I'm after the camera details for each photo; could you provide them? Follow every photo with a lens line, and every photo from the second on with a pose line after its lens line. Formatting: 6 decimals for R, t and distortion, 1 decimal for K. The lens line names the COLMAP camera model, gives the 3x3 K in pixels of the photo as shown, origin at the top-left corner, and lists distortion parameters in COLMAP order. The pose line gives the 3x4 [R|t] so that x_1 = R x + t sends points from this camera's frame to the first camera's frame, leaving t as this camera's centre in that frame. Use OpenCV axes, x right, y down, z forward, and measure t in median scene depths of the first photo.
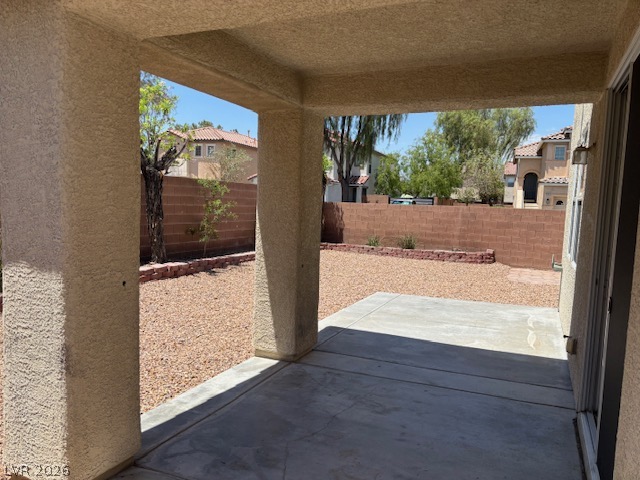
lens RADIAL K [[495.4, 0, 324.3], [0, 495.4, 241.4], [0, 0, 1]] dist [0.003473, 0.000917]
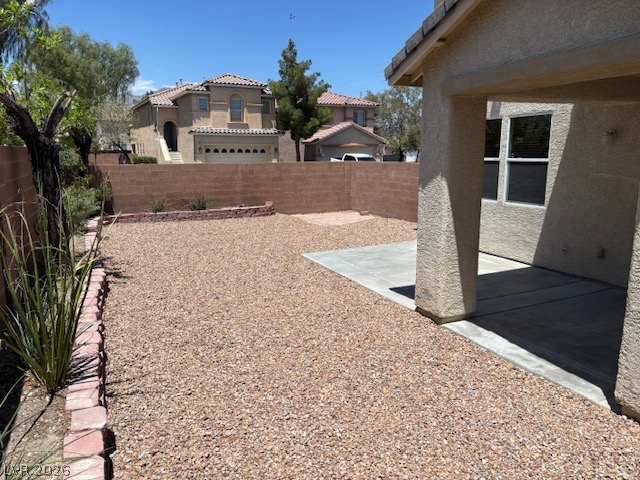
lens RADIAL K [[495.4, 0, 323.1], [0, 495.4, 242.9], [0, 0, 1]] dist [0.003473, 0.000917]
pose [[0.637584, -0.175579, 0.750106, -0.436902], [0.087442, 0.983883, 0.155974, -0.055124], [-0.765402, -0.033856, 0.642661, 0.202548]]
